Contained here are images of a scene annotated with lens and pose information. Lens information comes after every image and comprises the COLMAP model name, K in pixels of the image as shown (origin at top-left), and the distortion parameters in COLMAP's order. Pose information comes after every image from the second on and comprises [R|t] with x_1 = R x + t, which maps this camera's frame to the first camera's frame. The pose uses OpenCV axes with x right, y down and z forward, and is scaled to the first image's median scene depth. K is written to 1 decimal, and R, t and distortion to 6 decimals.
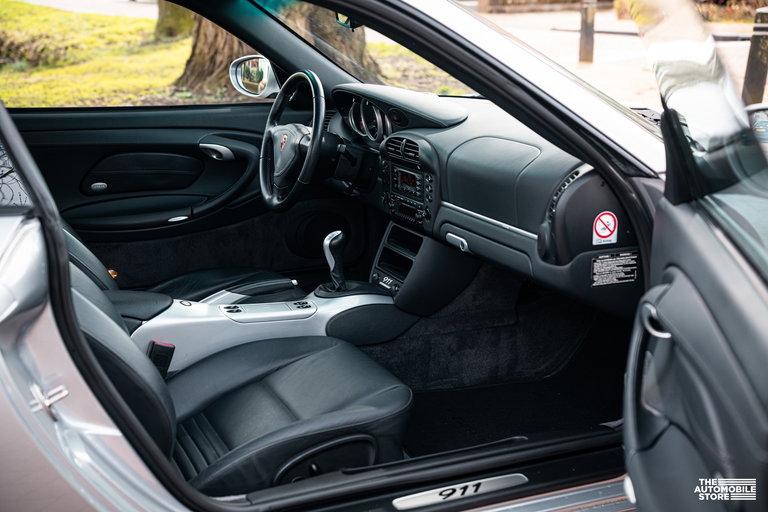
lens RADIAL K [[1034.5, 0, 381.0], [0, 1034.5, 258.6], [0, 0, 1]] dist [0.038227, 0.000000]
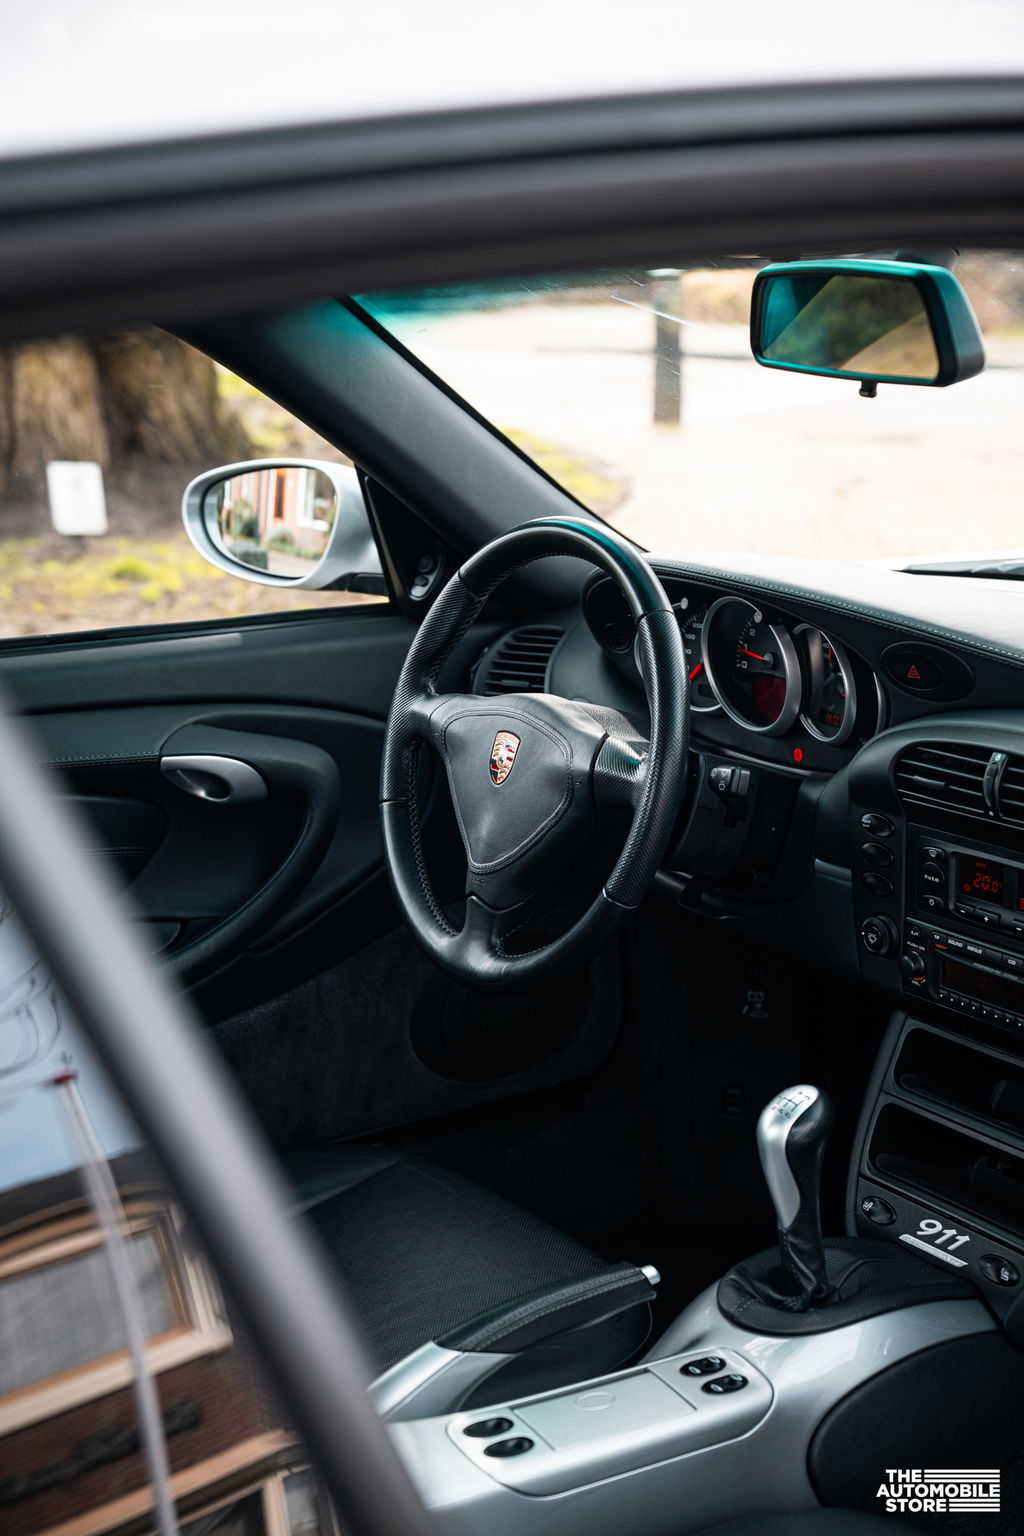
lens RADIAL K [[2160.9, 0, 510.9], [0, 2160.9, 770.2], [0, 0, 1]] dist [0.209378, 0.000000]
pose [[0.983530, -0.045884, 0.174822, -0.204785], [0.050454, 0.998489, -0.021789, -0.096881], [-0.173559, 0.030251, 0.984359, 0.389782]]
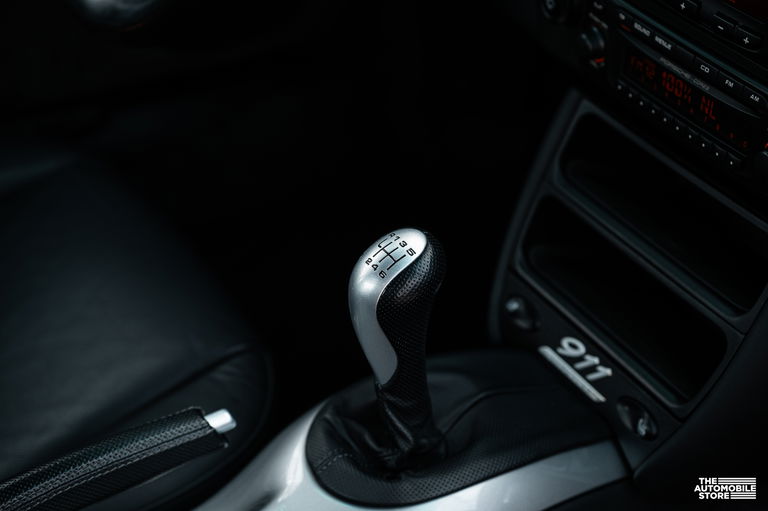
lens RADIAL K [[1446.7, 0, 387.9], [0, 1446.7, 259.4], [0, 0, 1]] dist [0.268709, 0.000000]
pose [[0.991992, -0.056877, 0.112772, -0.076434], [0.011079, 0.928611, 0.370889, -0.128273], [-0.125816, -0.366669, 0.921805, 0.653577]]
